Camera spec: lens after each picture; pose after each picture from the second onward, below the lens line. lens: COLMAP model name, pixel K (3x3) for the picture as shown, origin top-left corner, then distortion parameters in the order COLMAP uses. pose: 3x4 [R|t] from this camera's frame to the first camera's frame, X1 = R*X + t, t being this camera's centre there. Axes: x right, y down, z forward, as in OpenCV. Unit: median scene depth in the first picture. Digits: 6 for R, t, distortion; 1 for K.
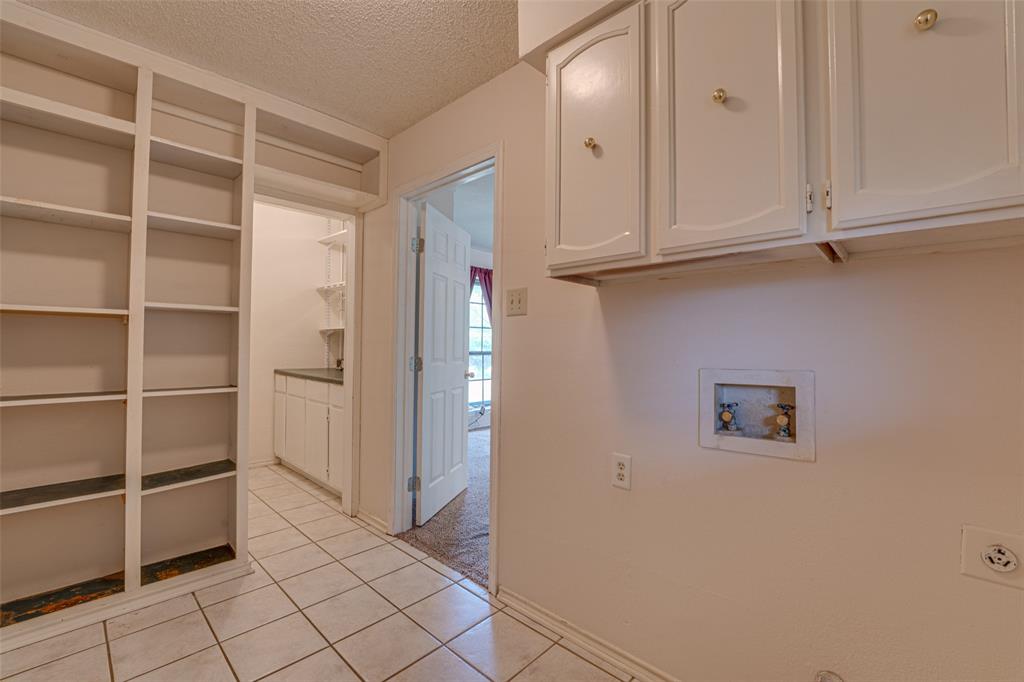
lens RADIAL K [[418.8, 0, 510.6], [0, 418.8, 340.9], [0, 0, 1]] dist [-0.028135, 0.002961]
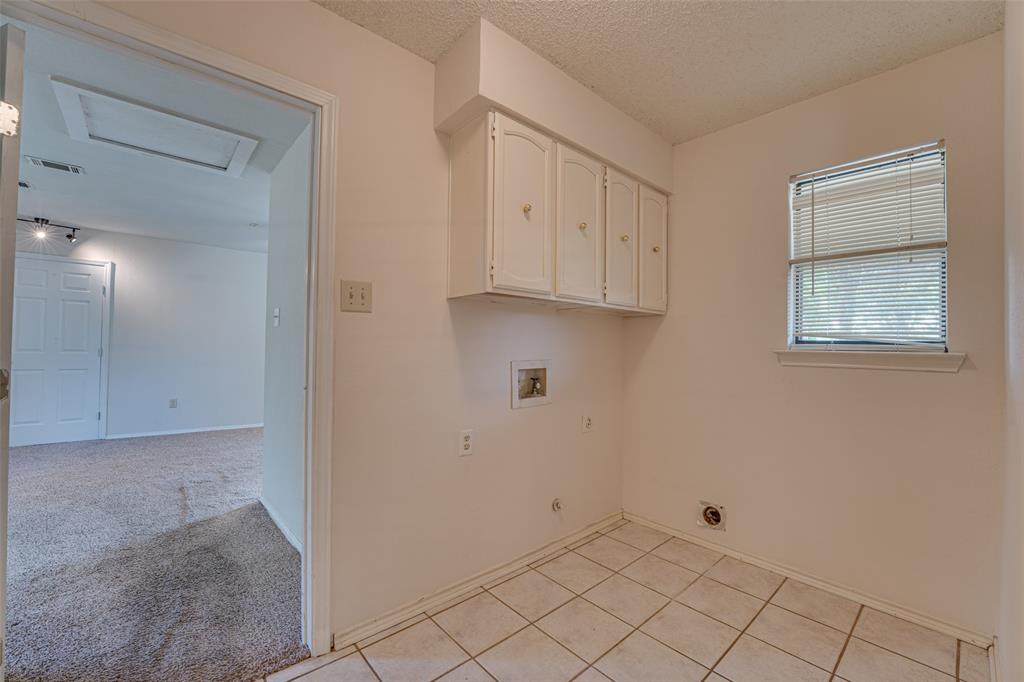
lens RADIAL K [[418.8, 0, 510.6], [0, 418.8, 340.9], [0, 0, 1]] dist [-0.028135, 0.002961]
pose [[0.112473, 0.009958, 0.993605, -1.028511], [-0.023097, 0.999706, -0.007405, -0.000614], [-0.993386, -0.022117, 0.112670, 0.721774]]
